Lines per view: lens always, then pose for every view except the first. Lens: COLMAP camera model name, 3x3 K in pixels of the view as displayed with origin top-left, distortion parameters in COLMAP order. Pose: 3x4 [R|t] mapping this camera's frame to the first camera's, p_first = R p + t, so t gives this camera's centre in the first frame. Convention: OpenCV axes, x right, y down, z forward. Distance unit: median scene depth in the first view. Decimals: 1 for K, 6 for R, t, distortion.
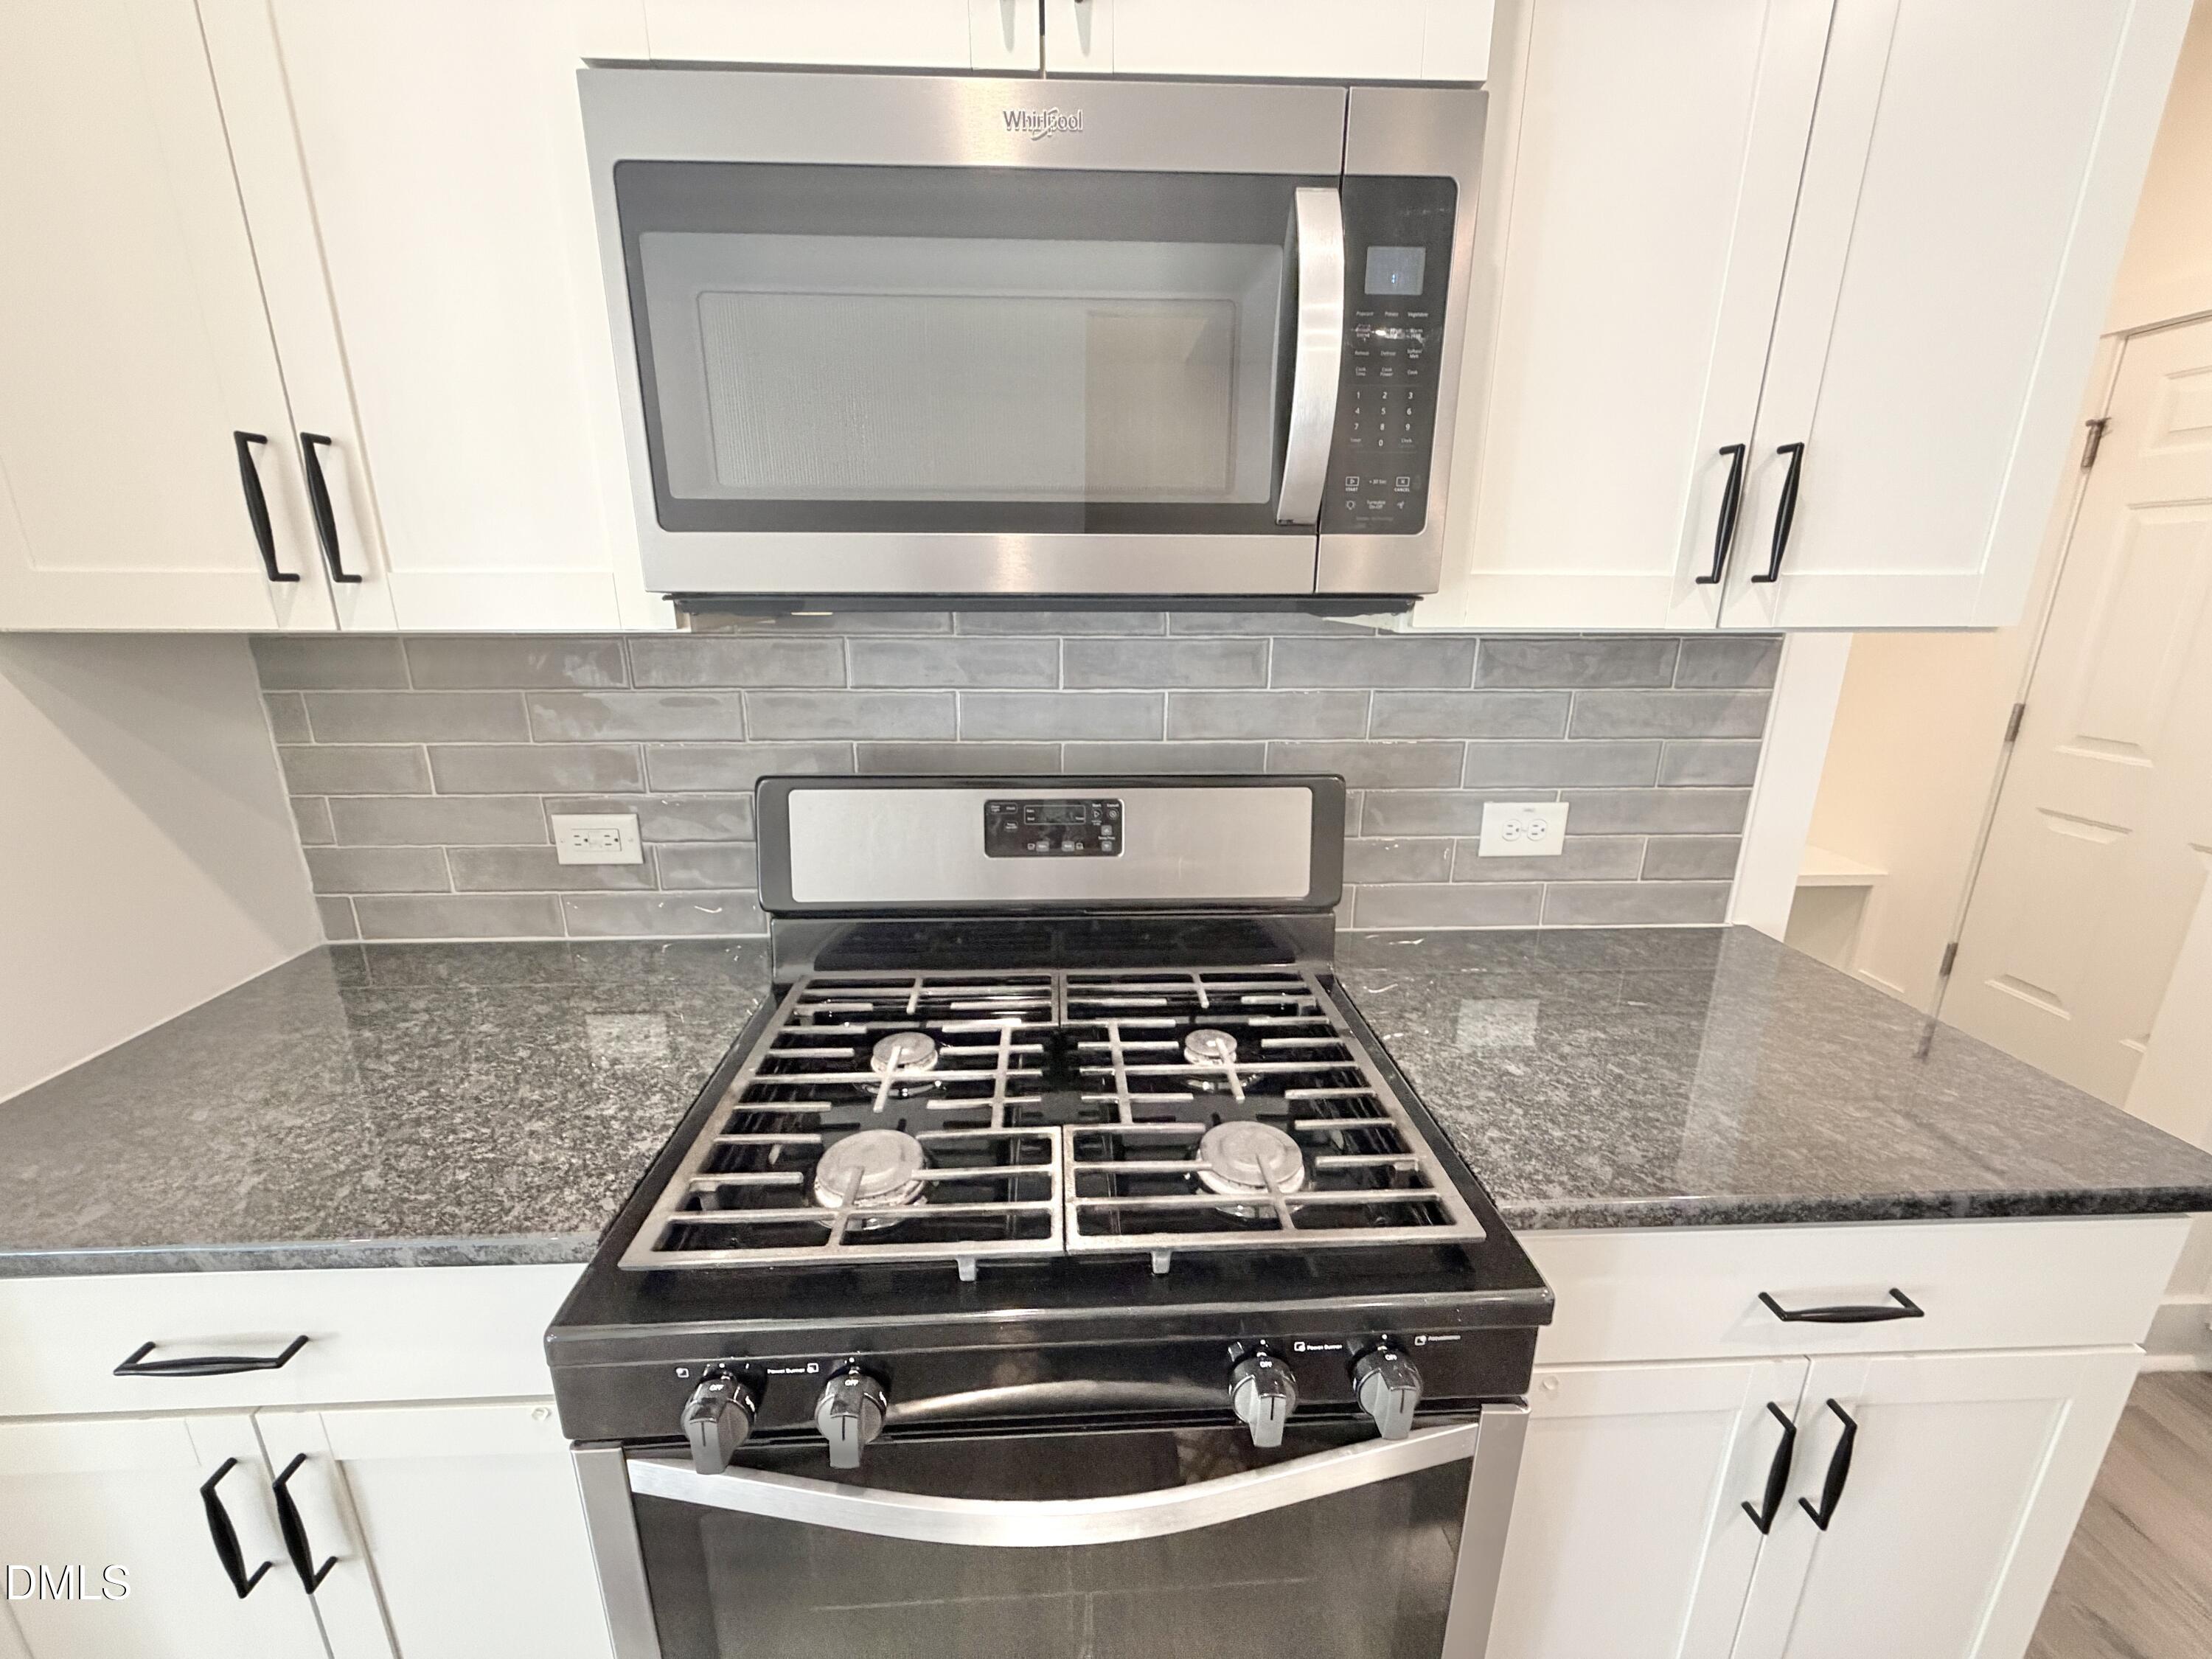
lens RADIAL K [[882.0, 0, 1098.9], [0, 882.0, 832.9], [0, 0, 1]] dist [-0.003661, -0.000462]
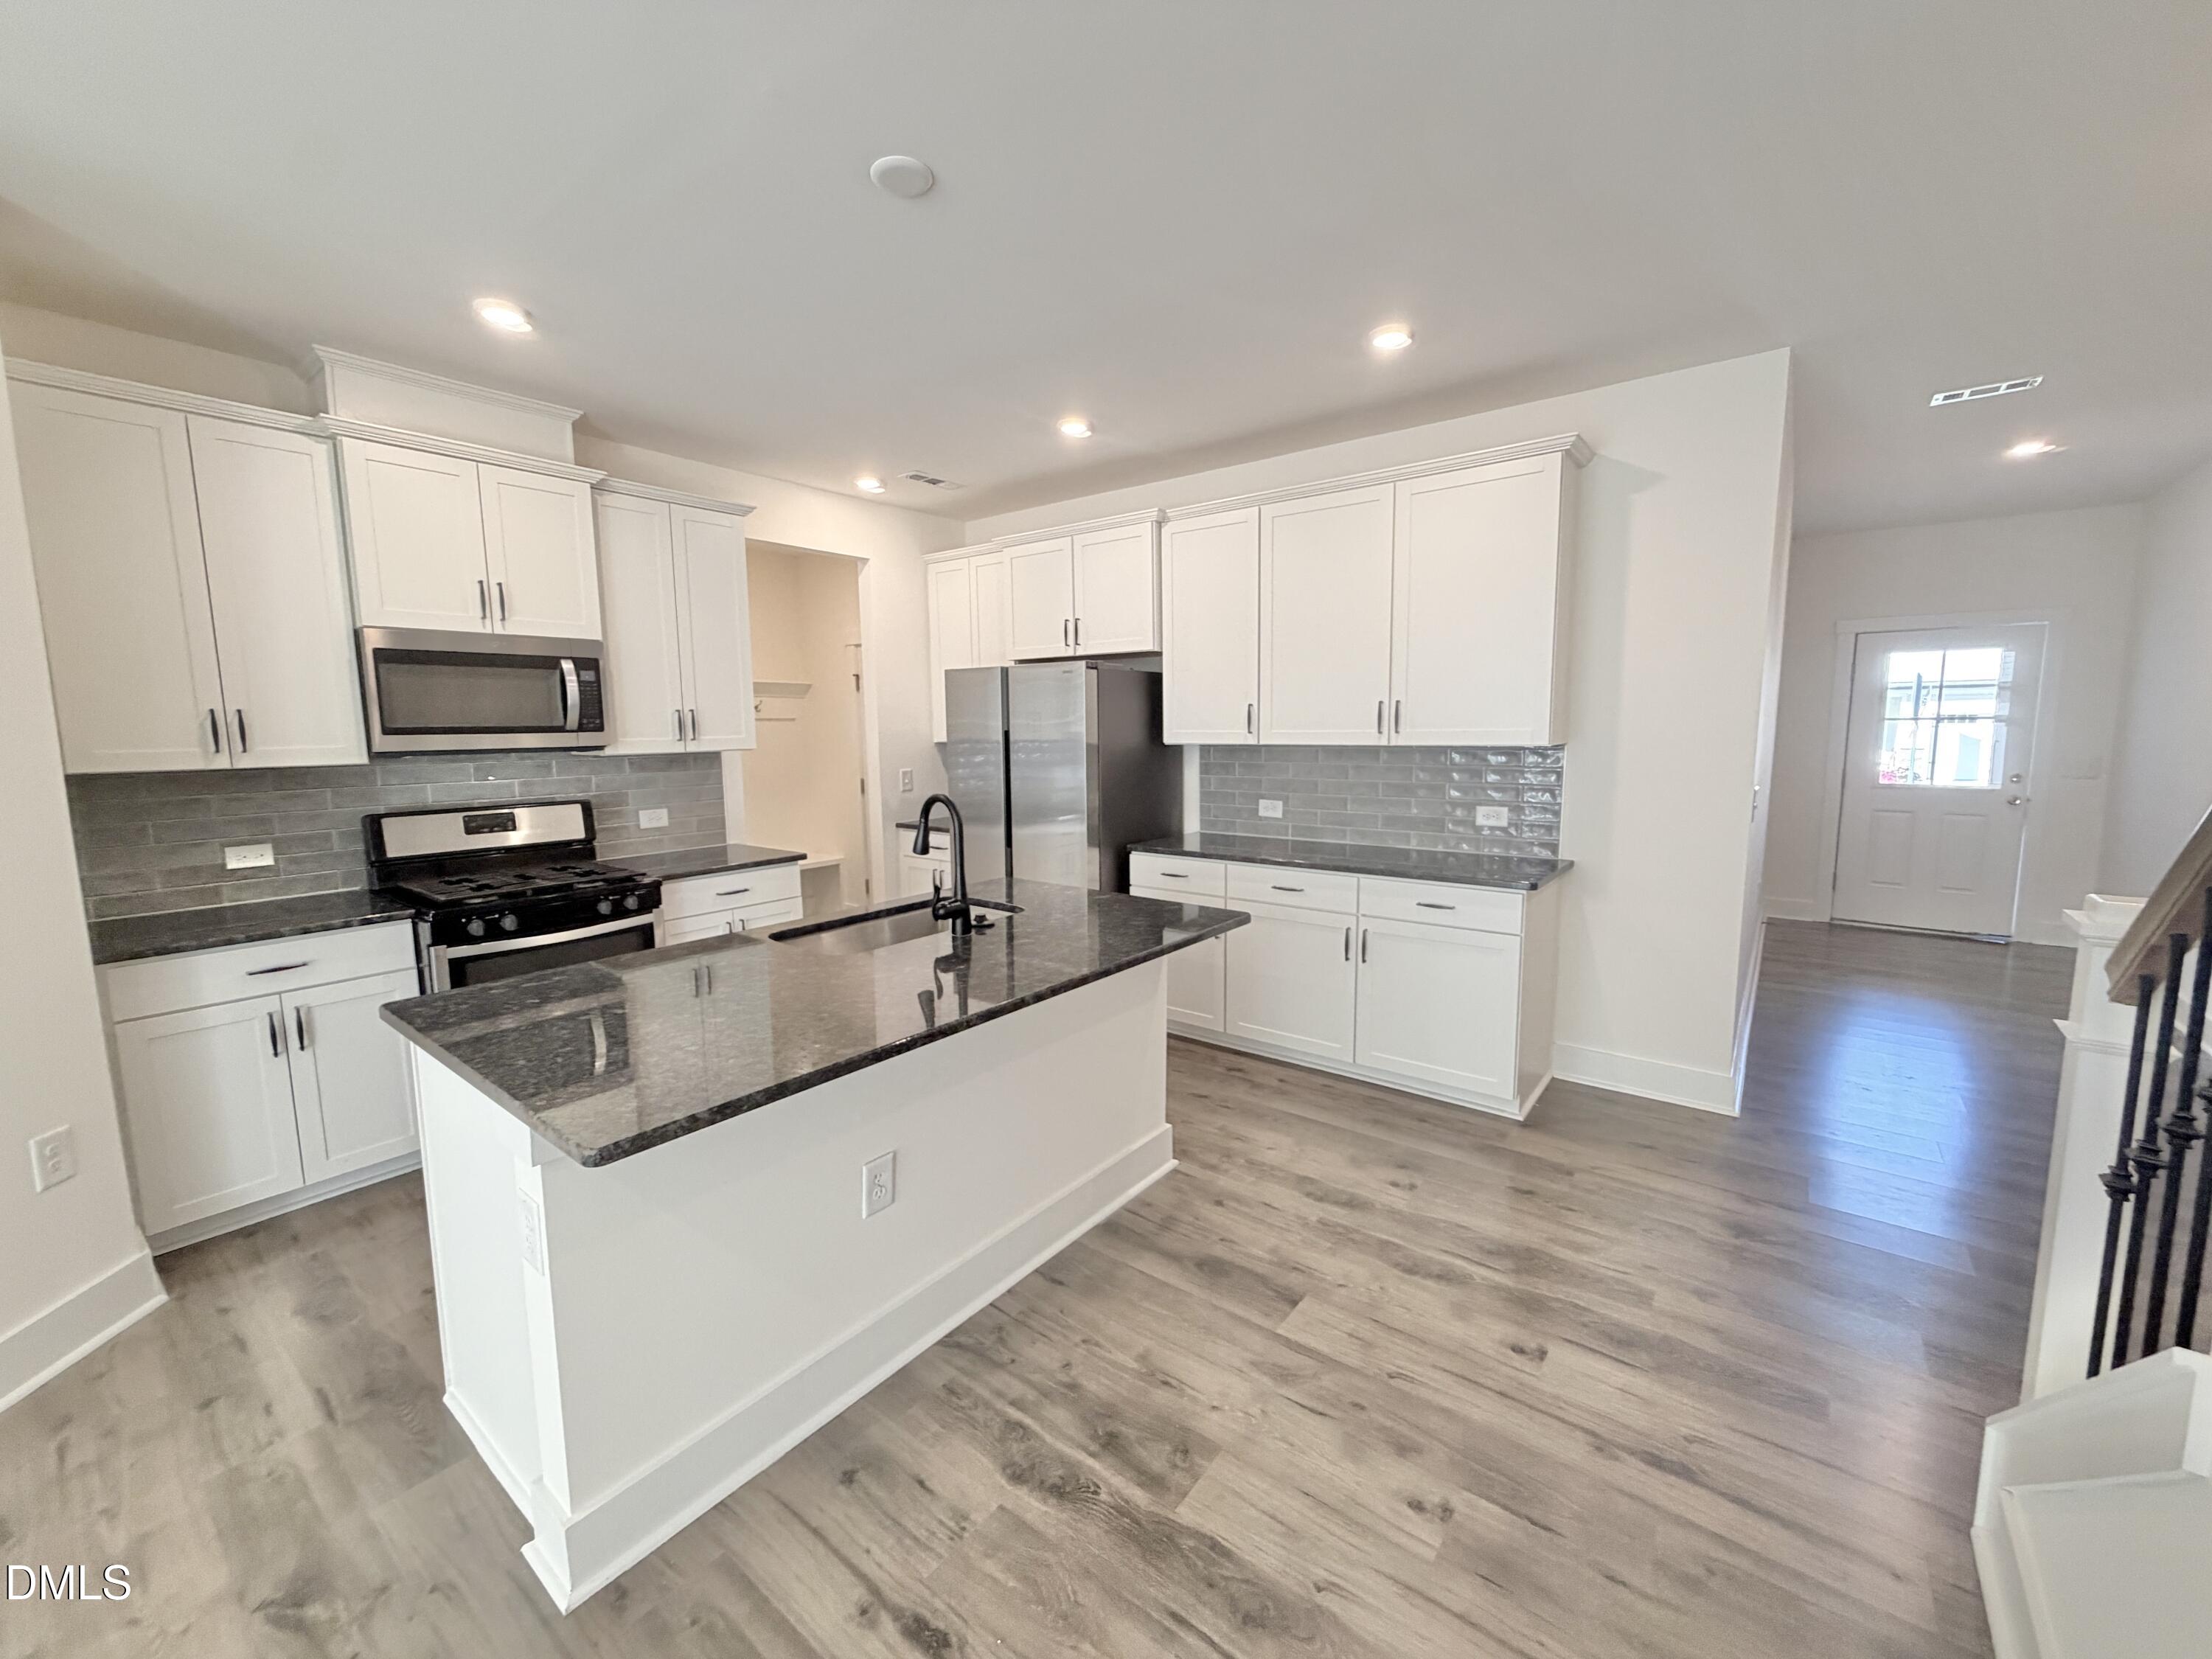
lens RADIAL K [[882.0, 0, 1098.9], [0, 882.0, 832.9], [0, 0, 1]] dist [-0.003661, -0.000462]
pose [[0.644936, -0.103532, 0.757192, -0.889483], [0.220473, 0.973862, -0.054630, 0.582305], [-0.731744, 0.202174, 0.650904, -2.226440]]
